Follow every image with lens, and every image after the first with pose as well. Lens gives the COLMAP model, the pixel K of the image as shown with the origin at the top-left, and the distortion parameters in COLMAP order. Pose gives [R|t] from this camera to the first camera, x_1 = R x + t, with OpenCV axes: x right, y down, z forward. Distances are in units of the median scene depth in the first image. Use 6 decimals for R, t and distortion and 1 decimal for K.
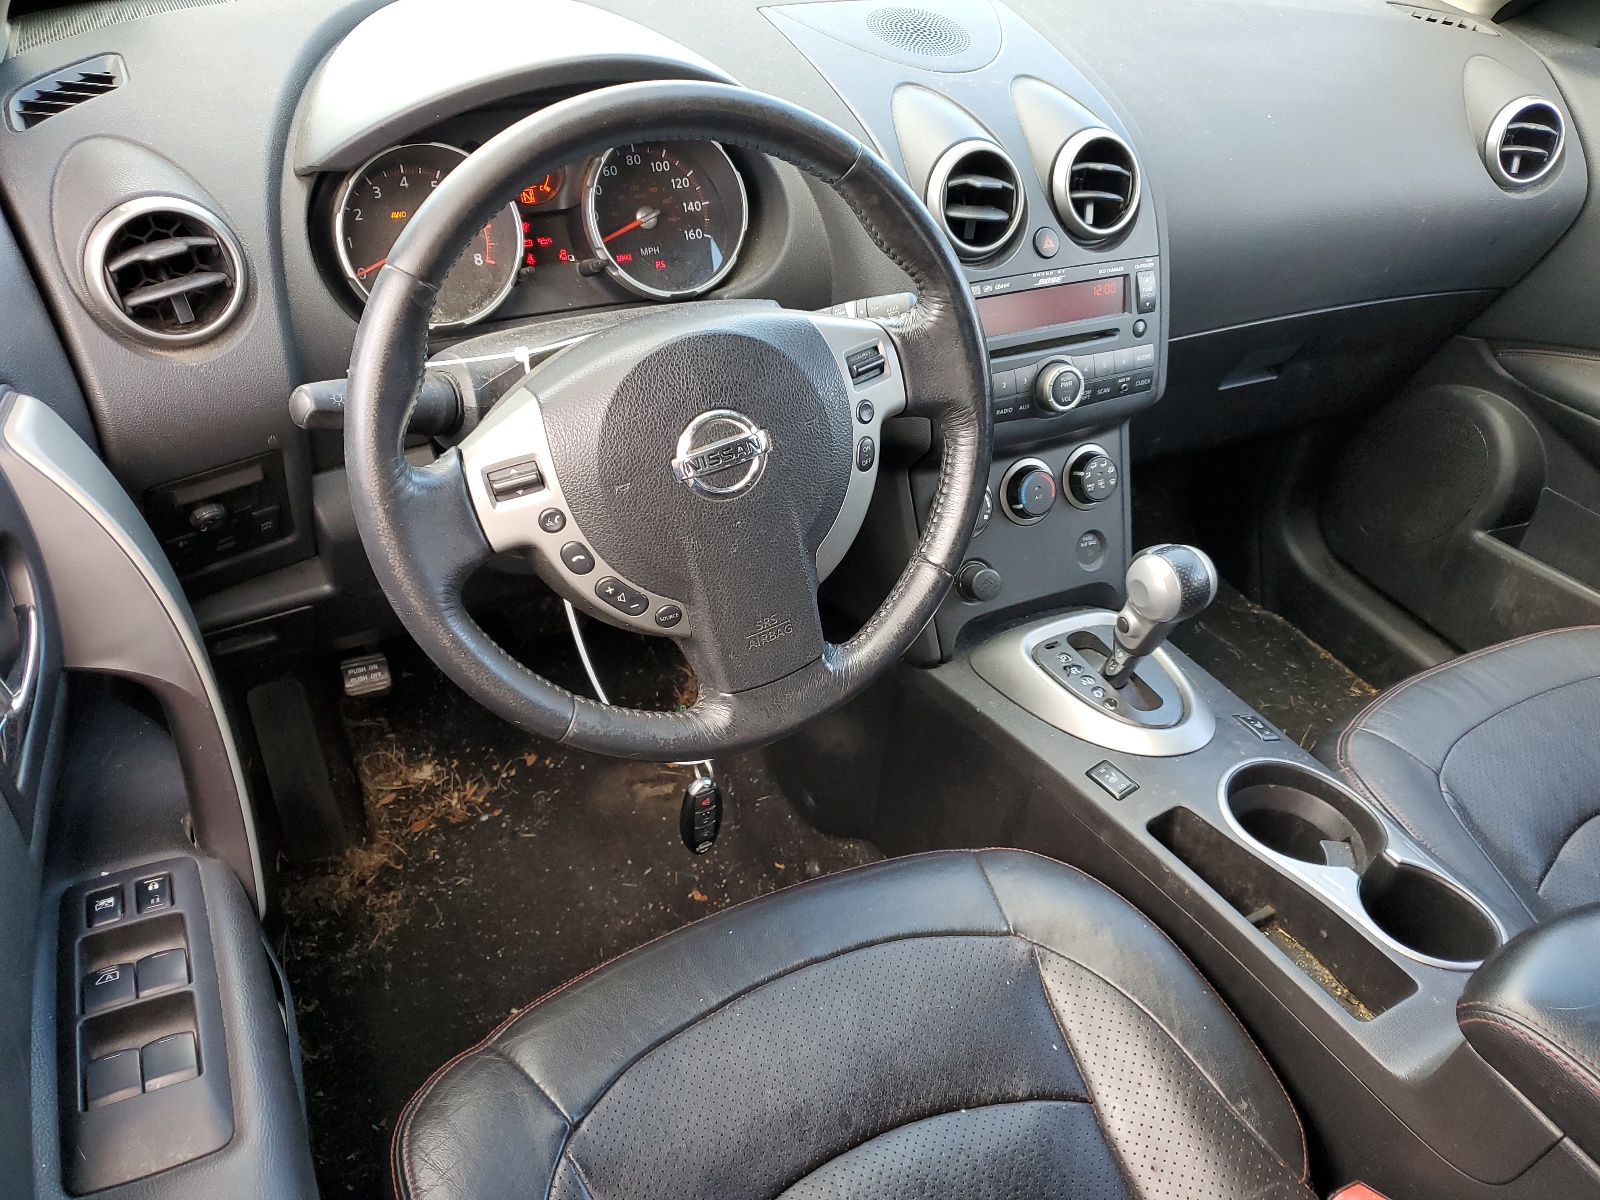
lens RADIAL K [[1223.7, 0, 798.5], [0, 1223.7, 595.0], [0, 0, 1]] dist [-0.008425, -0.002662]
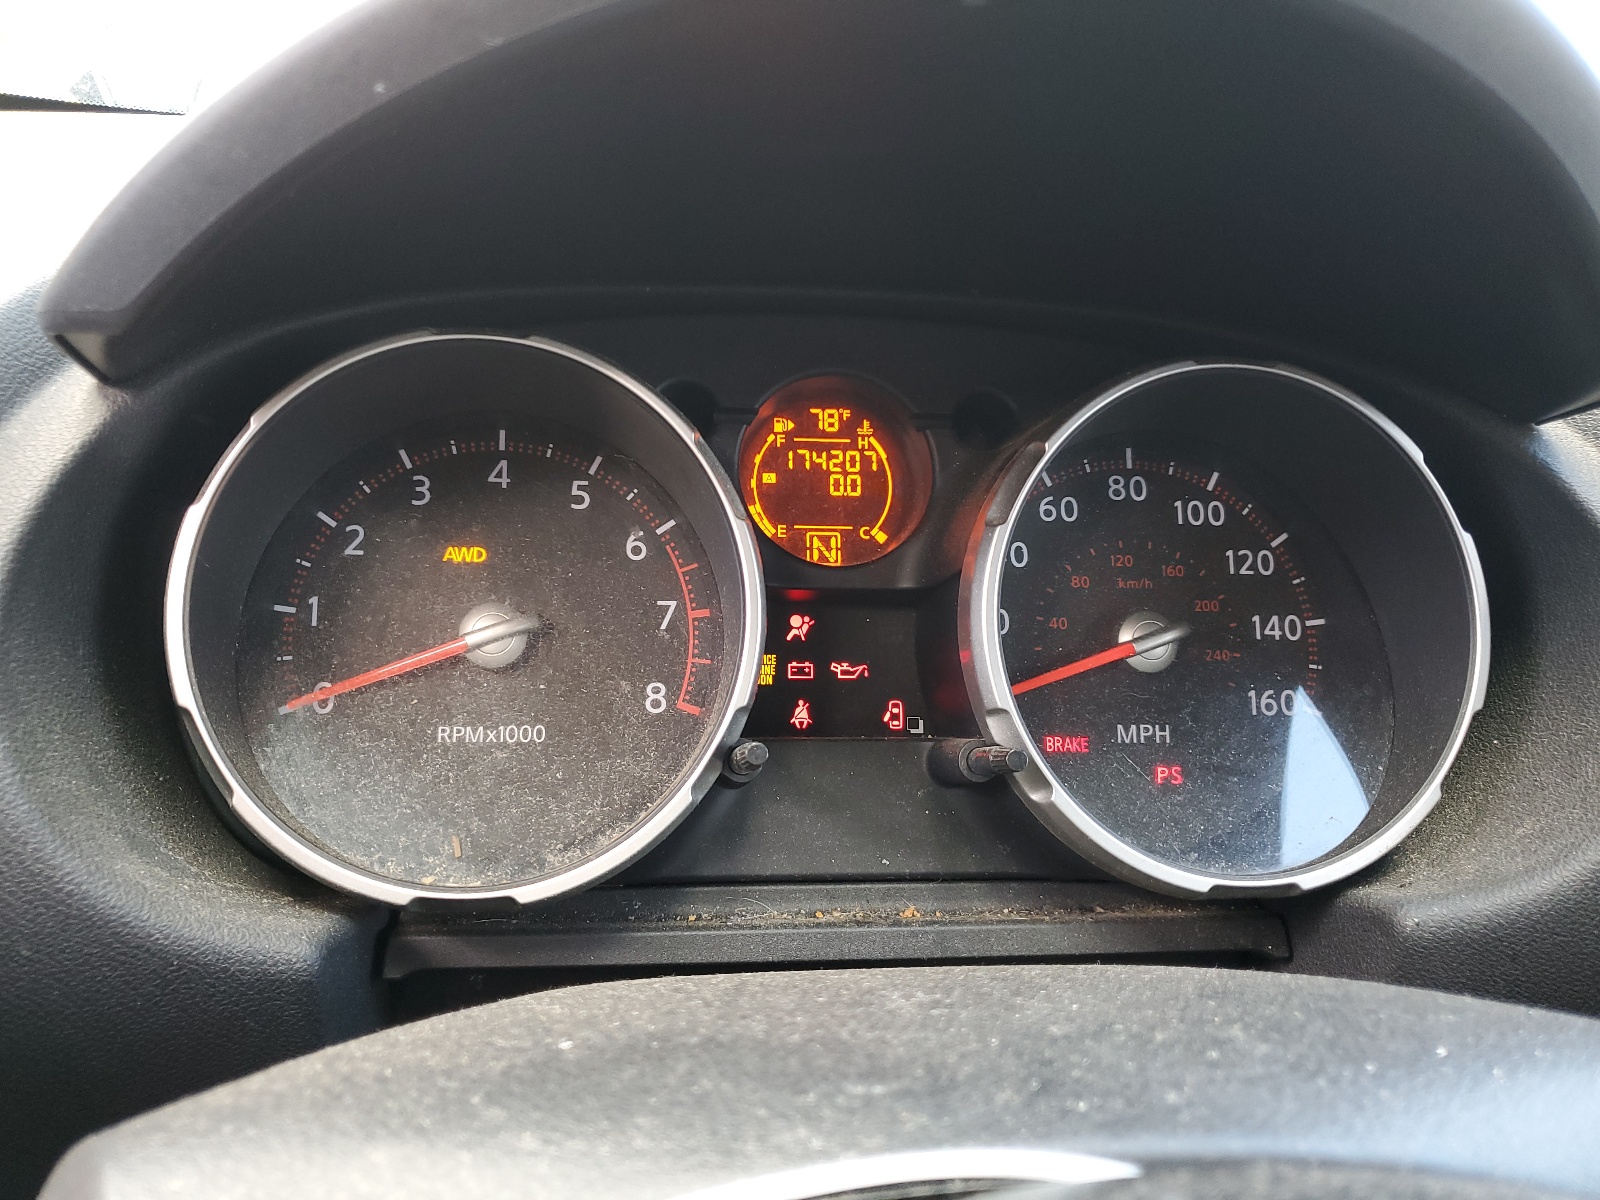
lens RADIAL K [[1223.7, 0, 800.6], [0, 1223.7, 597.5], [0, 0, 1]] dist [-0.008425, -0.002662]
pose [[0.943716, 0.093892, -0.317150, -0.110868], [-0.200088, 0.925573, -0.321371, -0.193948], [0.263372, 0.366741, 0.892265, 0.676945]]
